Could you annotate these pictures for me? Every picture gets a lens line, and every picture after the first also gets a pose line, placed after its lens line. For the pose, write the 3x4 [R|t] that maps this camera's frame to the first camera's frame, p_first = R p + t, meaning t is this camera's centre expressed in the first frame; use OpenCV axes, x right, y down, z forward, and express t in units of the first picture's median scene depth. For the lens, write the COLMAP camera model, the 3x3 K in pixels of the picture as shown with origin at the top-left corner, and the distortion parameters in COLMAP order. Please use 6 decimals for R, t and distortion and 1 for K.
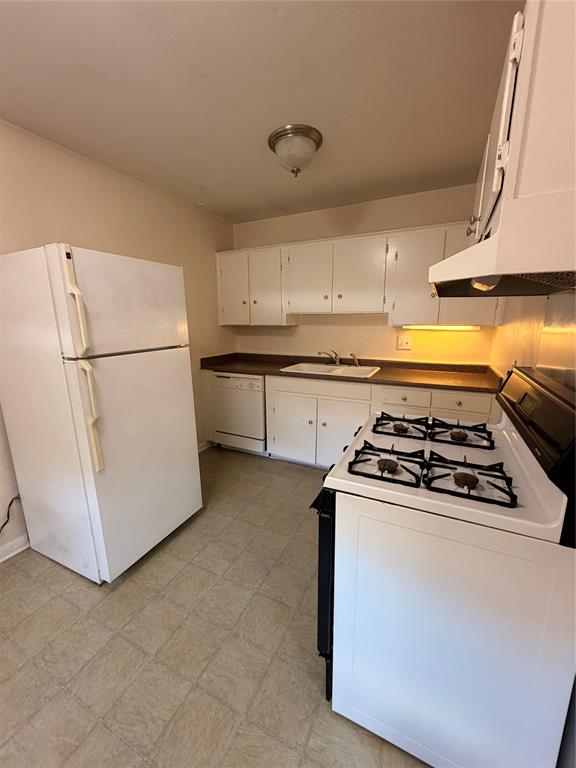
lens RADIAL K [[306.2, 0, 287.7], [0, 306.2, 382.1], [0, 0, 1]] dist [0.000128, -0.000084]
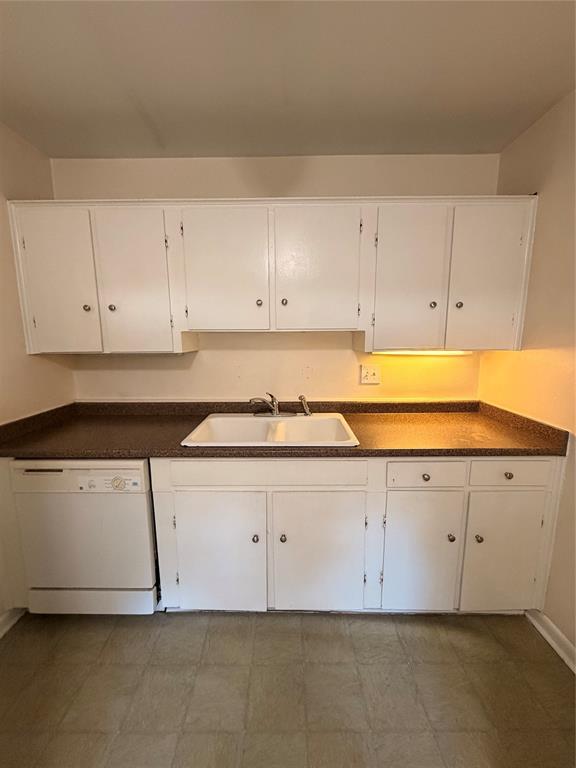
lens RADIAL K [[306.2, 0, 287.7], [0, 306.2, 382.1], [0, 0, 1]] dist [0.000128, -0.000084]
pose [[0.899516, -0.066969, 0.431724, -0.079013], [0.089813, 0.995421, -0.032721, -0.105689], [-0.427556, 0.068207, 0.901412, 0.467775]]
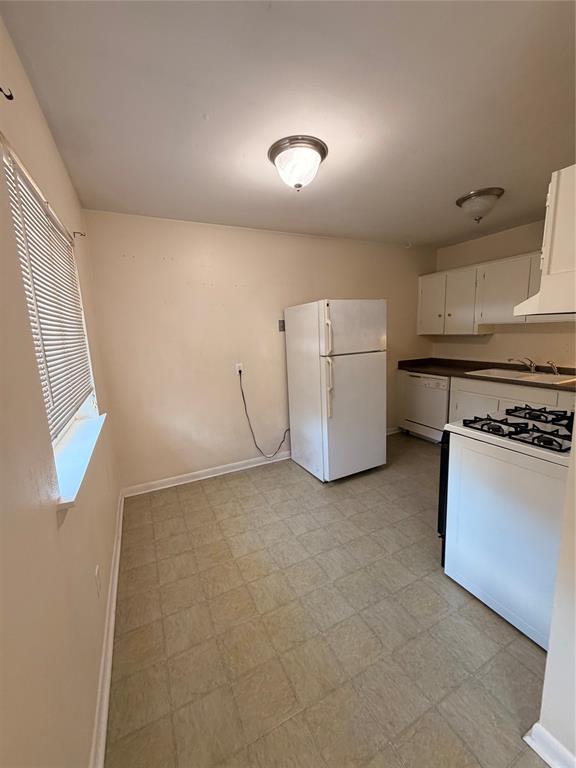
lens RADIAL K [[306.2, 0, 287.7], [0, 306.2, 382.1], [0, 0, 1]] dist [0.000128, -0.000084]
pose [[0.788169, 0.078186, -0.610472, 0.155317], [-0.090038, 0.995874, 0.011300, 0.042105], [0.608837, 0.046060, 0.791957, -0.328733]]
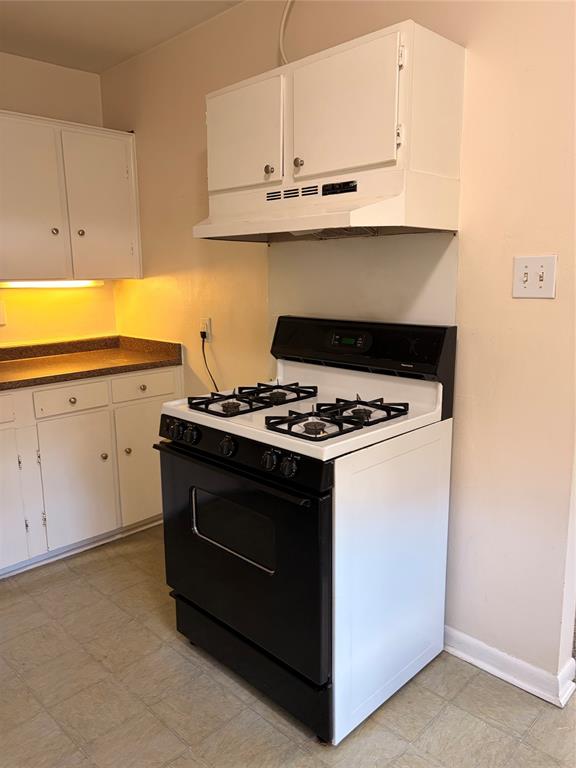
lens RADIAL K [[588.4, 0, 288.0], [0, 588.4, 384.0], [0, 0, 1]] dist [0.010683, 0.005168]
pose [[0.321476, -0.178449, 0.929951, -0.448969], [0.201694, 0.972450, 0.116880, -0.022944], [-0.925188, 0.149991, 0.348611, 0.165452]]
